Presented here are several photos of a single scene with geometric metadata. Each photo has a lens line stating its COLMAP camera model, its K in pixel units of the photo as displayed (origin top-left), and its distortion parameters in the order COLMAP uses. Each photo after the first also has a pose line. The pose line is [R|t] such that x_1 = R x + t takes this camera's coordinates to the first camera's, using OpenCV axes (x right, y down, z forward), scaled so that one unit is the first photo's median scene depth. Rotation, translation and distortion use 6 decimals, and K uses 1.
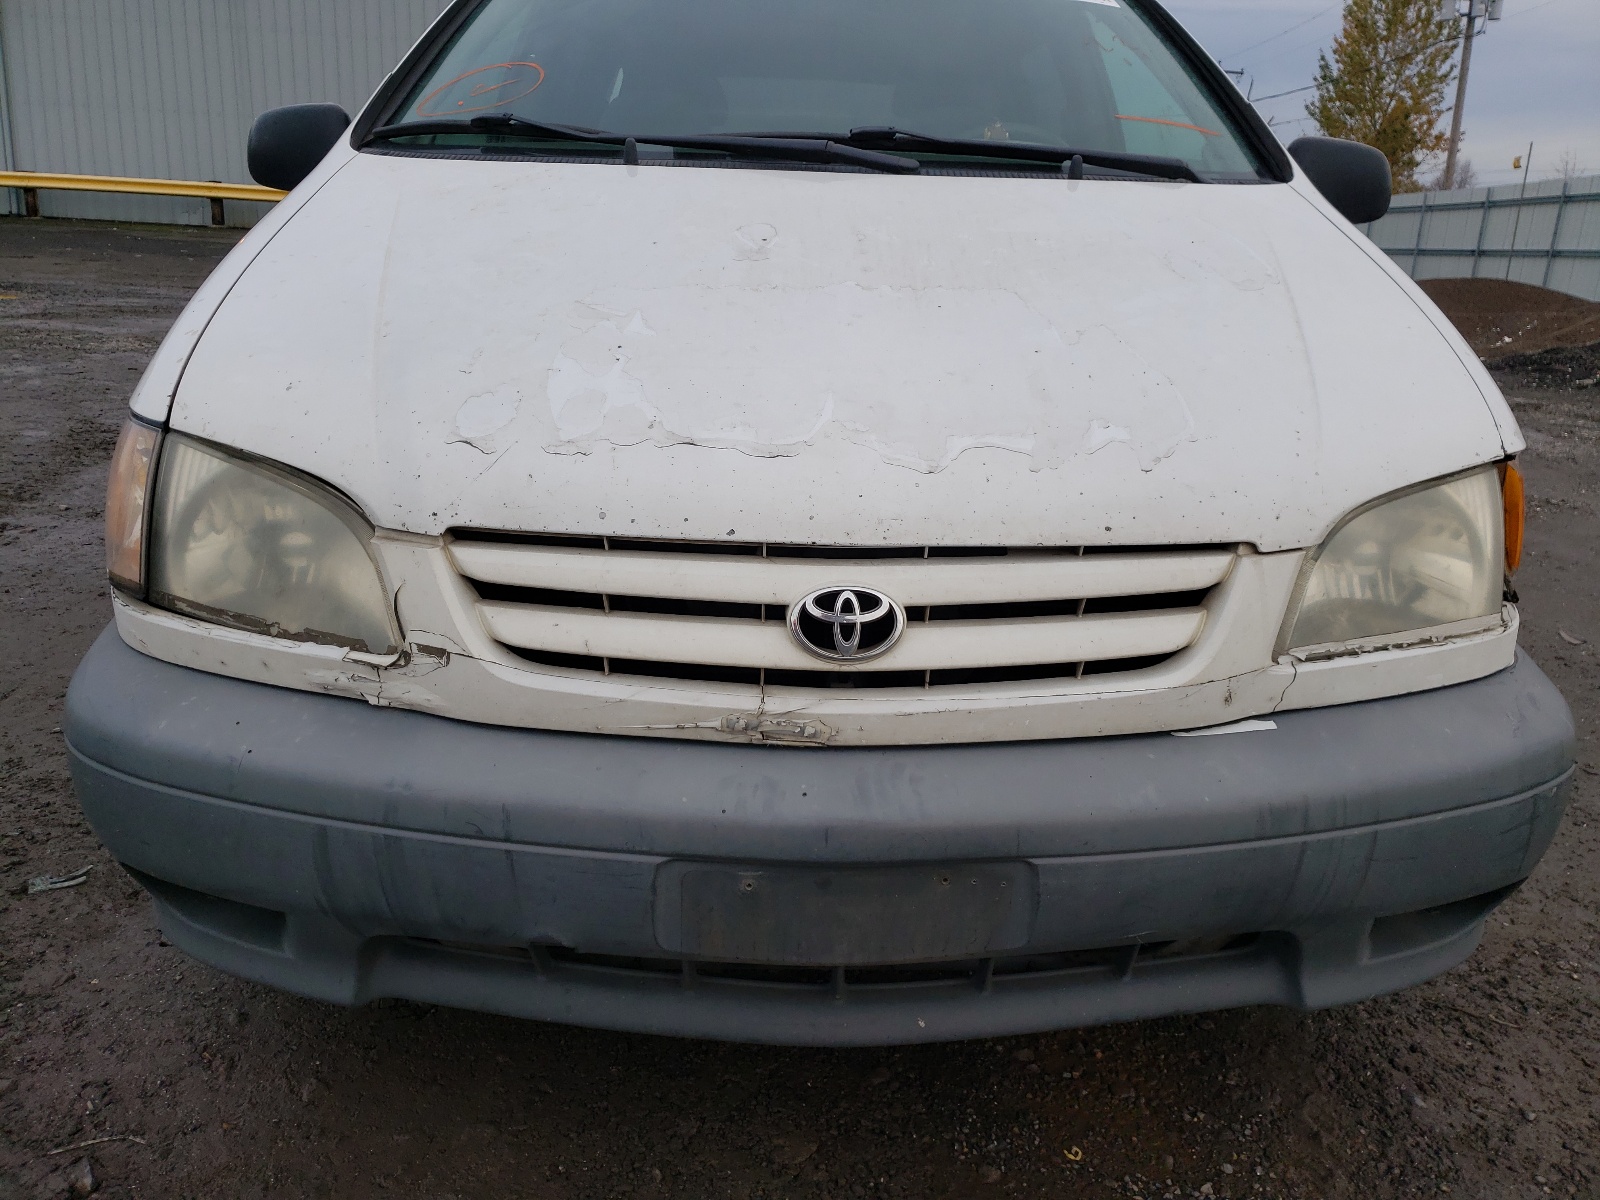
lens RADIAL K [[1248.2, 0, 800.0], [0, 1248.2, 600.0], [0, 0, 1]] dist [0.025352, -0.005216]
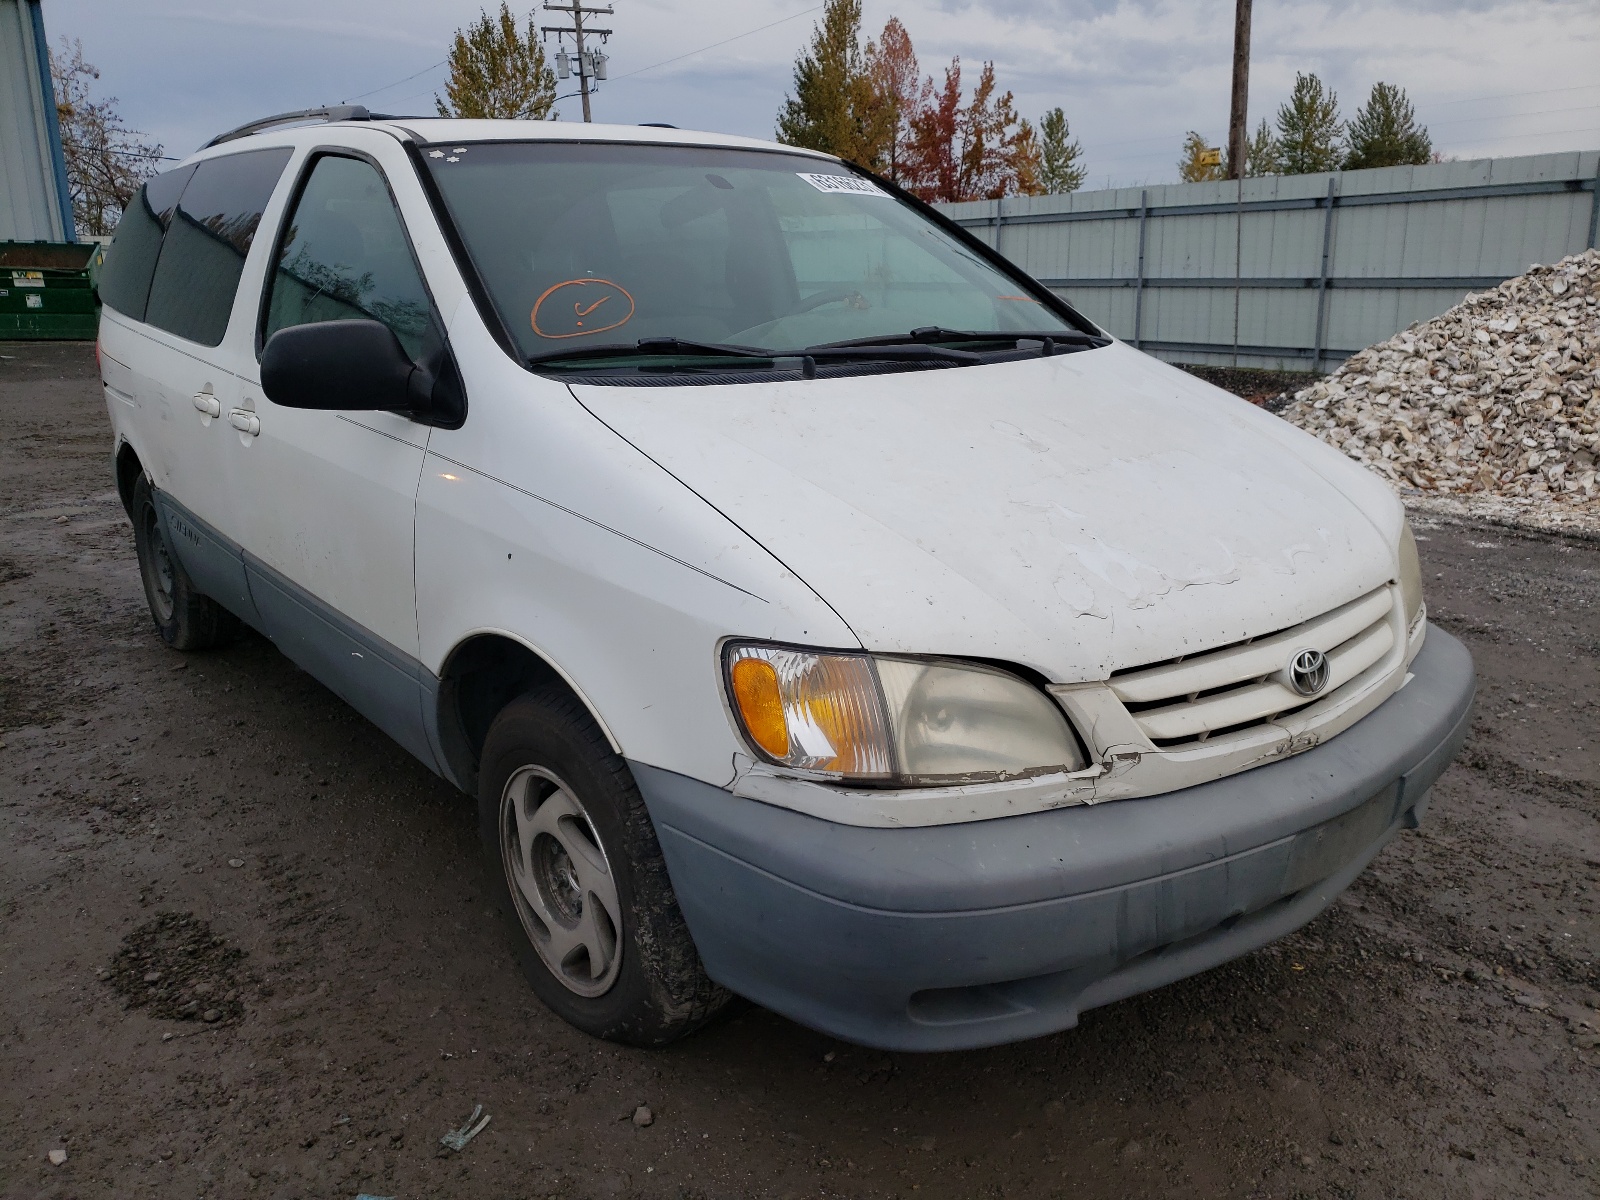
lens RADIAL K [[1248.2, 0, 800.0], [0, 1248.2, 600.0], [0, 0, 1]] dist [0.025352, -0.005216]
pose [[0.801889, -0.200213, 0.562929, -1.375325], [0.213761, 0.975956, 0.042612, -0.279993], [-0.557925, 0.086162, 0.825406, -0.020078]]
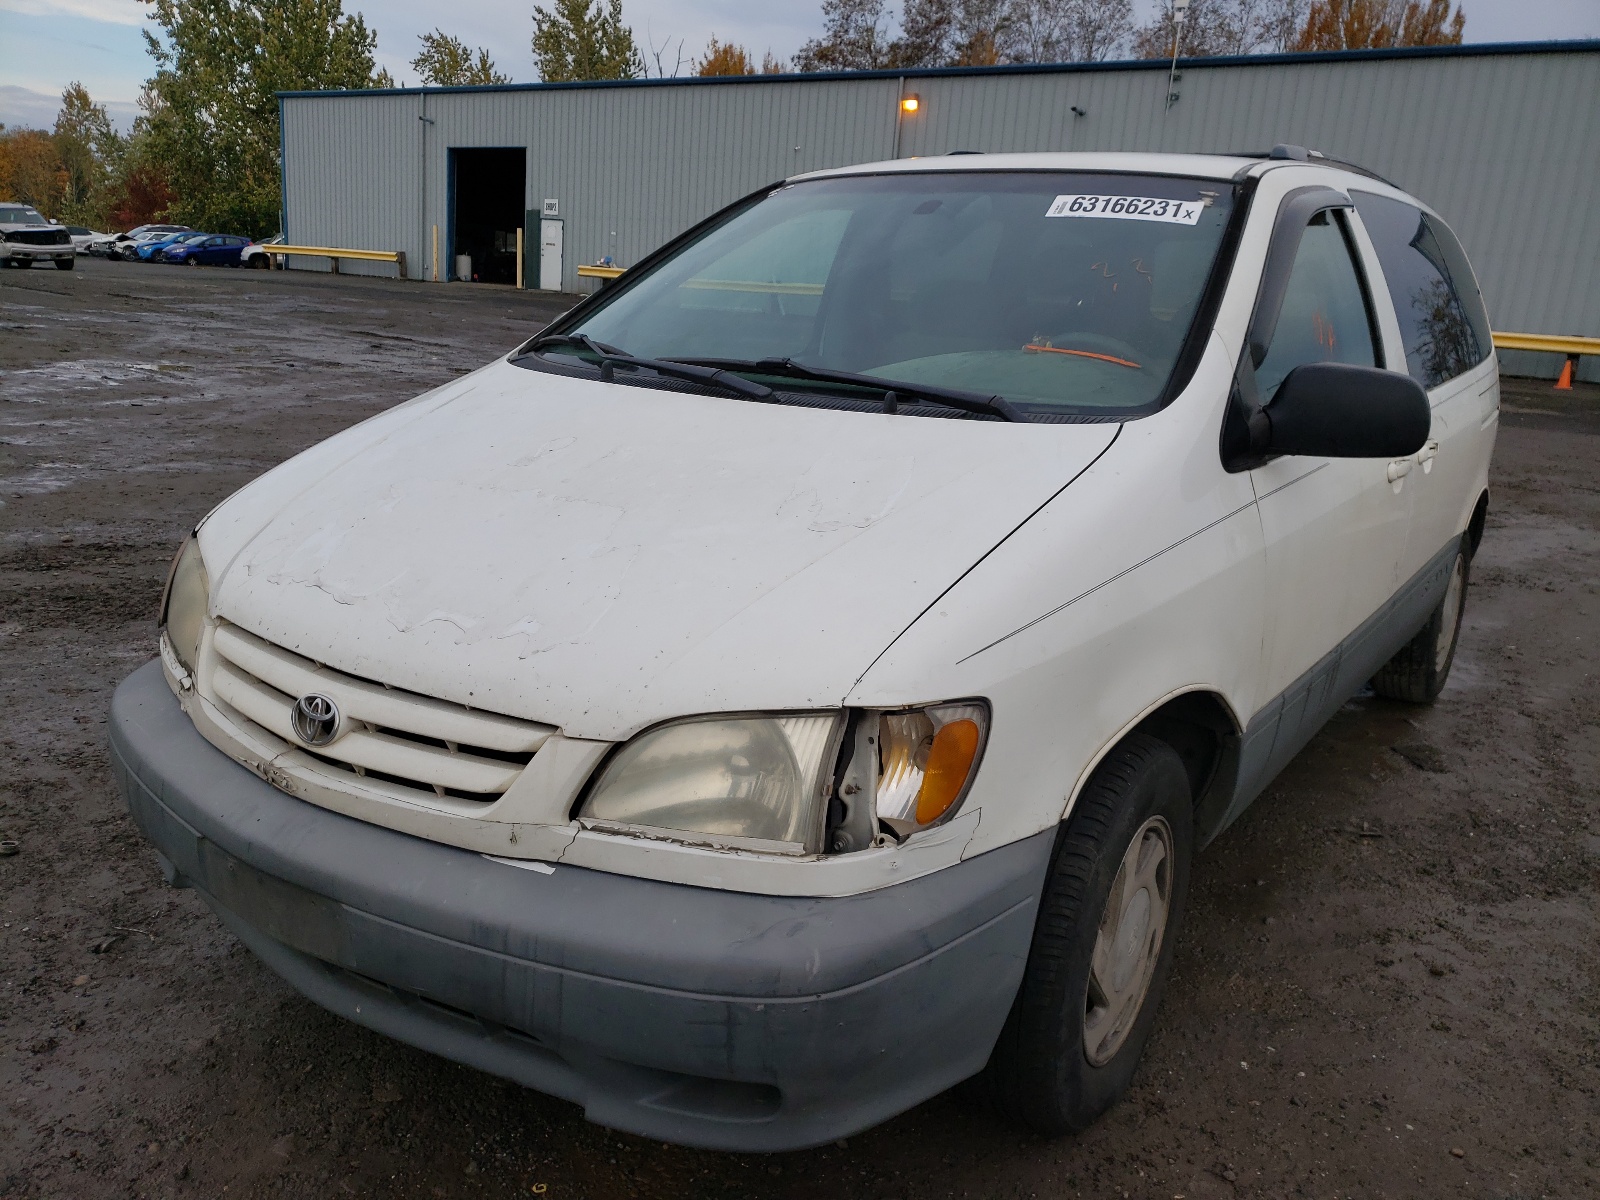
lens RADIAL K [[1248.2, 0, 800.0], [0, 1248.2, 600.0], [0, 0, 1]] dist [0.025352, -0.005216]
pose [[0.806722, 0.155307, -0.570157, 1.288091], [-0.199710, 0.979729, -0.015699, -0.205514], [0.556161, 0.126531, 0.821386, 0.058969]]
